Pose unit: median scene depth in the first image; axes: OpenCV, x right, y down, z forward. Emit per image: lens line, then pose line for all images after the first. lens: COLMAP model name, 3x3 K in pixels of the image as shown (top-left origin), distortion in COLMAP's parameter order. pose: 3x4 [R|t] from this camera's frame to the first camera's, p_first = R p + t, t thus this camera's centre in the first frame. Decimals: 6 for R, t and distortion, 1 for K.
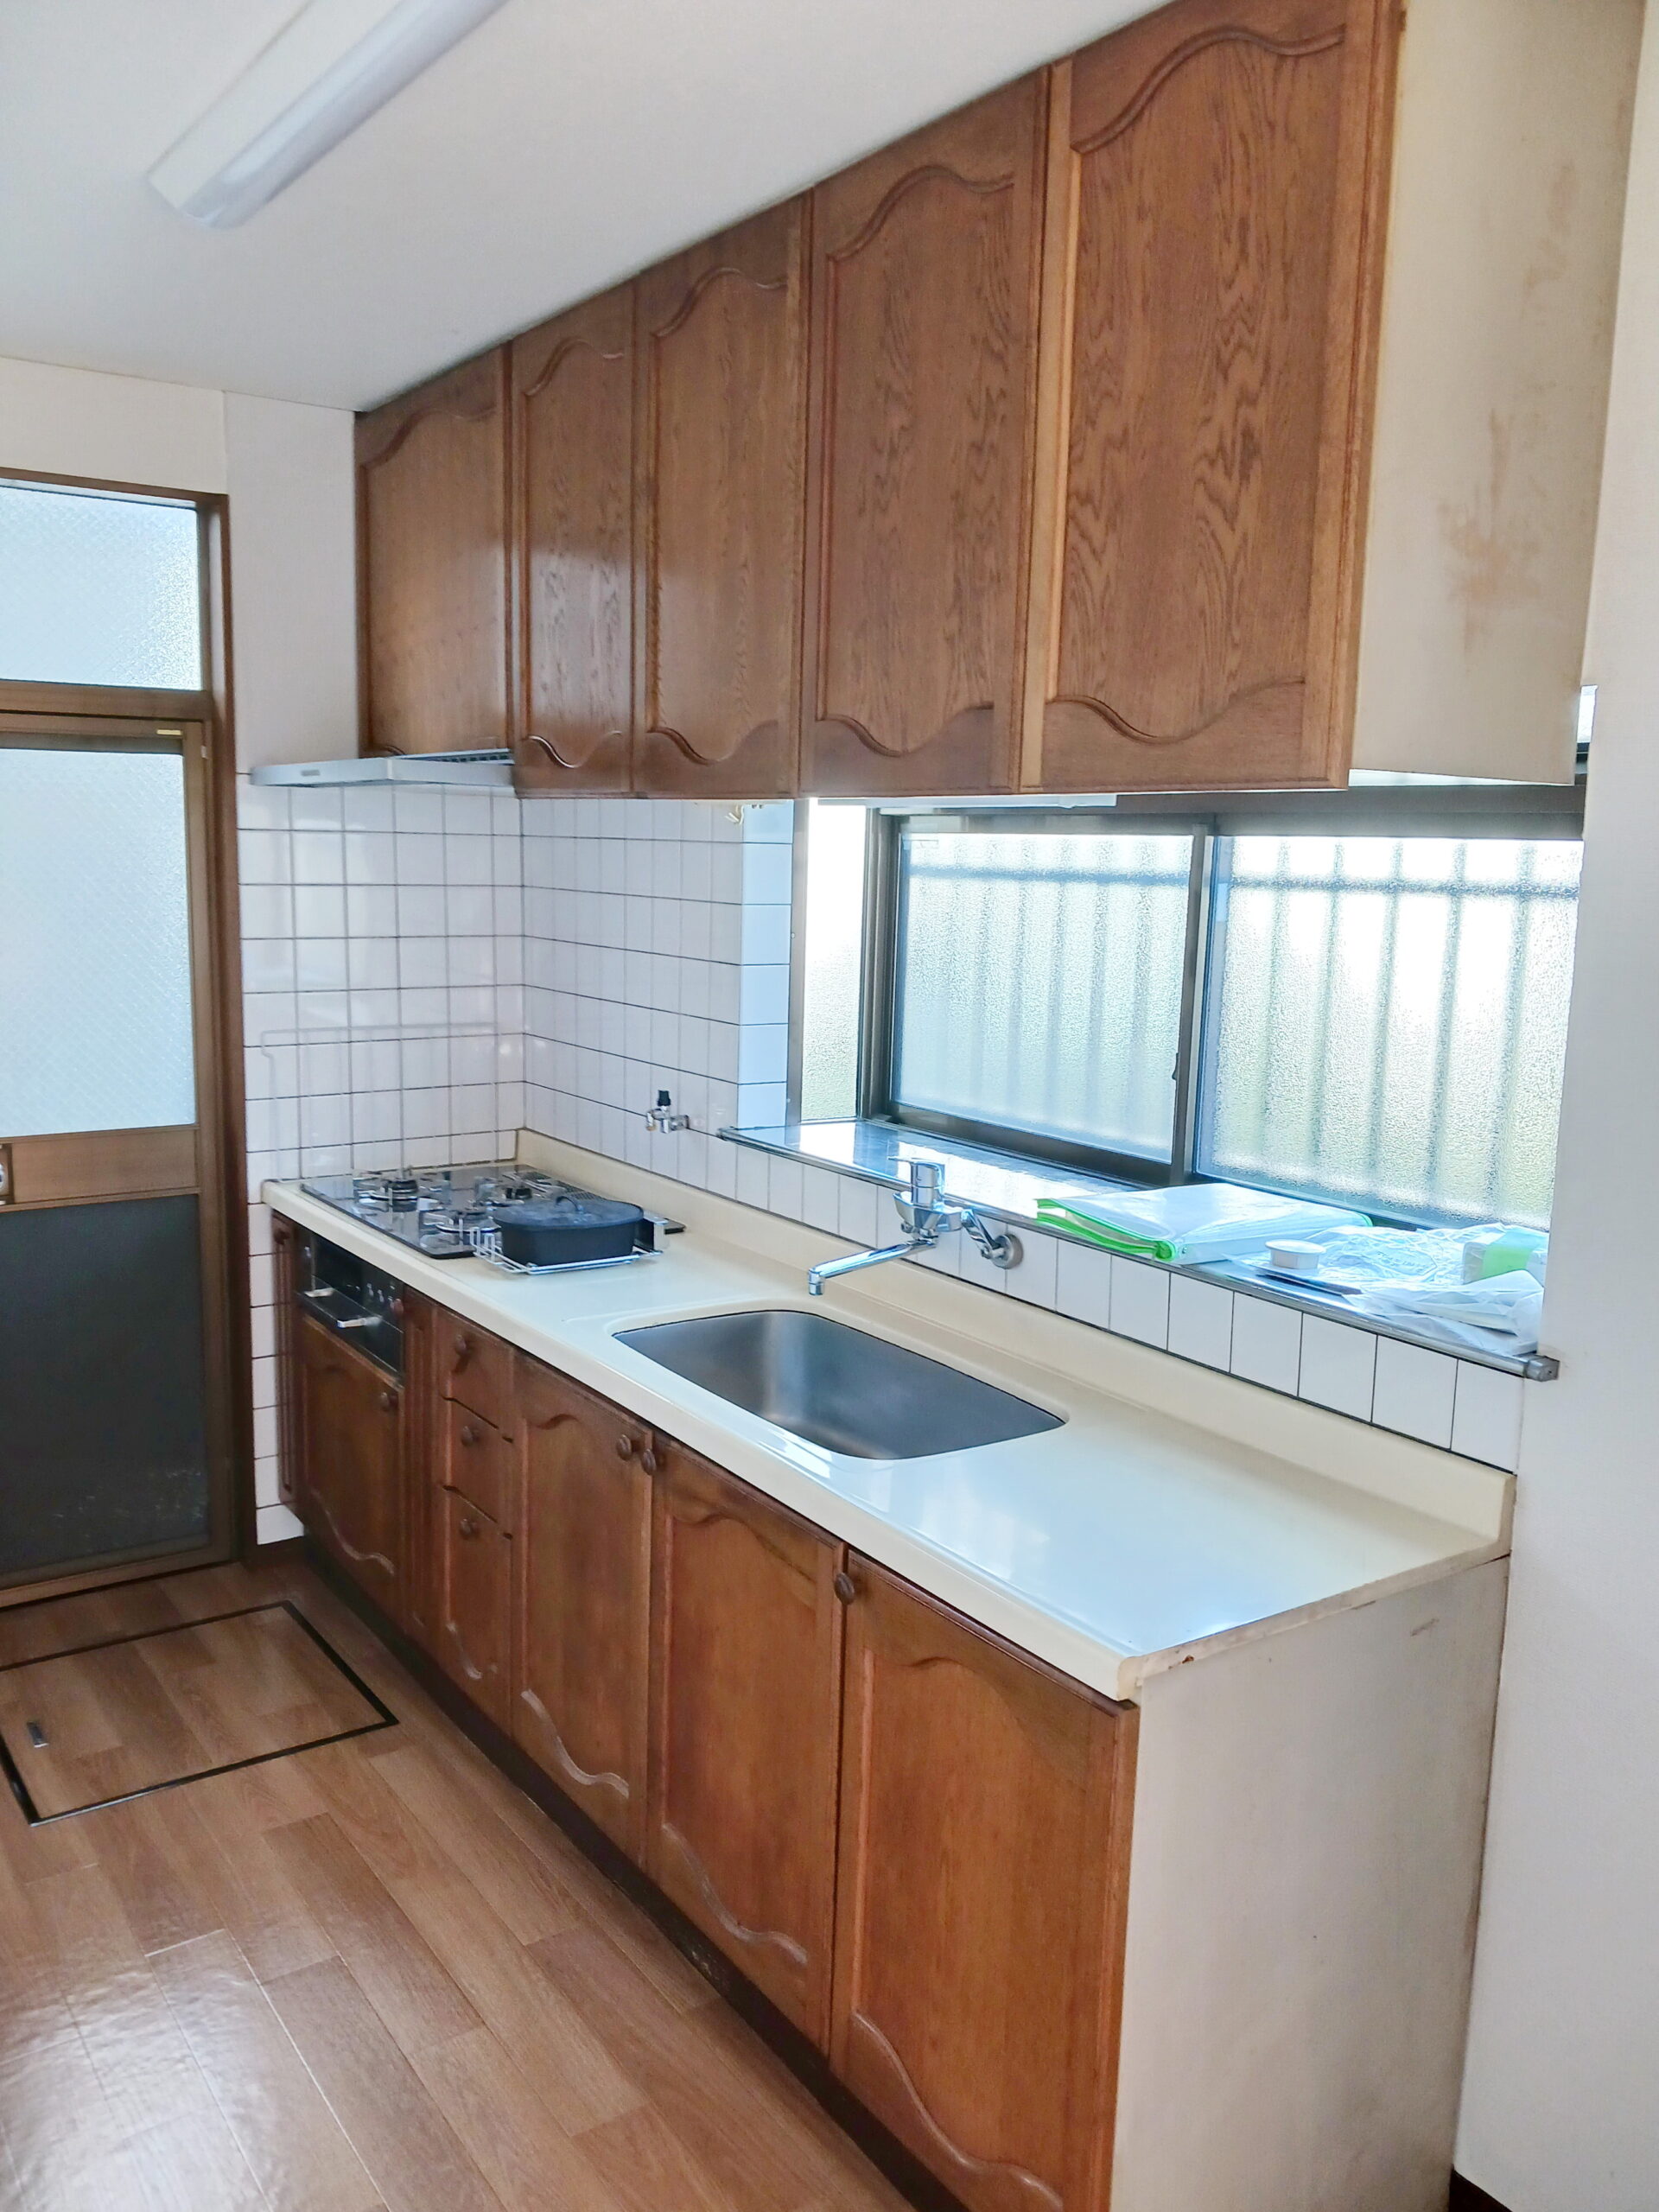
lens RADIAL K [[1744.4, 0, 821.8], [0, 1744.4, 1116.2], [0, 0, 1]] dist [-0.008953, -0.000688]
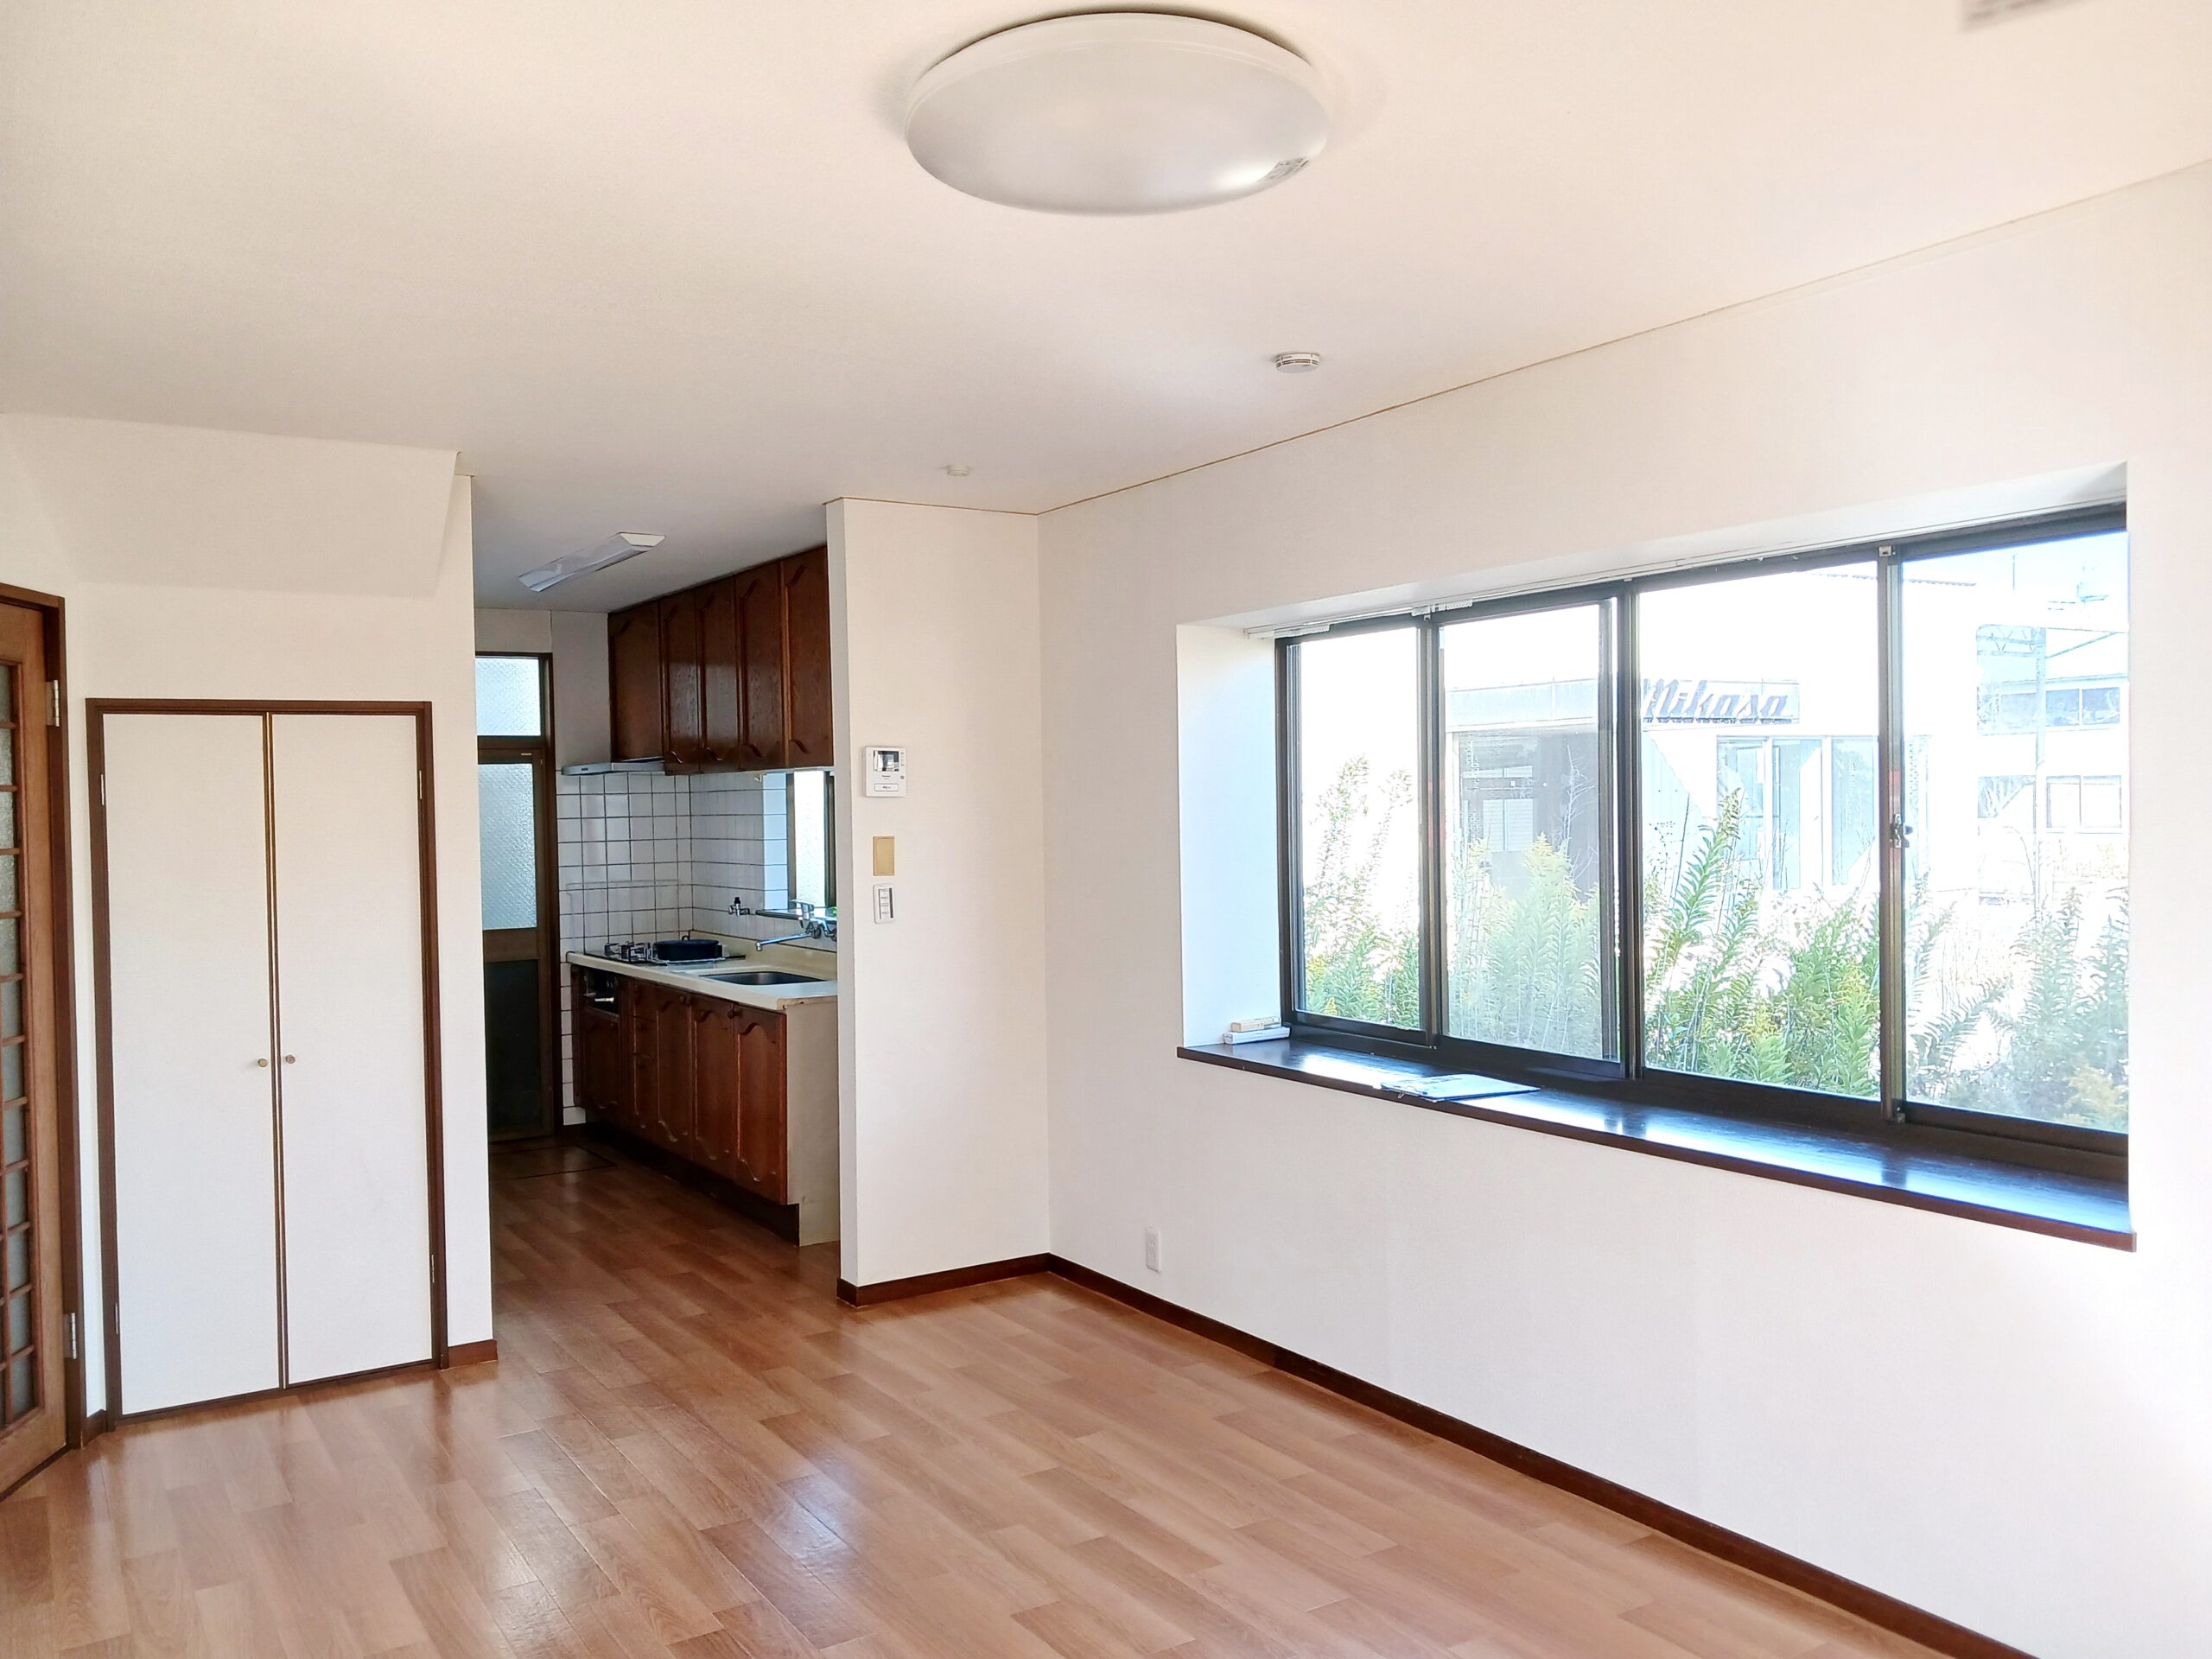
lens RADIAL K [[1752.4, 0, 1108.1], [0, 1752.4, 821.6], [0, 0, 1]] dist [0.049476, 0.000656]
pose [[0.998269, -0.043459, -0.039620, 0.477210], [0.037200, 0.988445, -0.146942, 0.236919], [0.045548, 0.145214, 0.988351, -1.245151]]
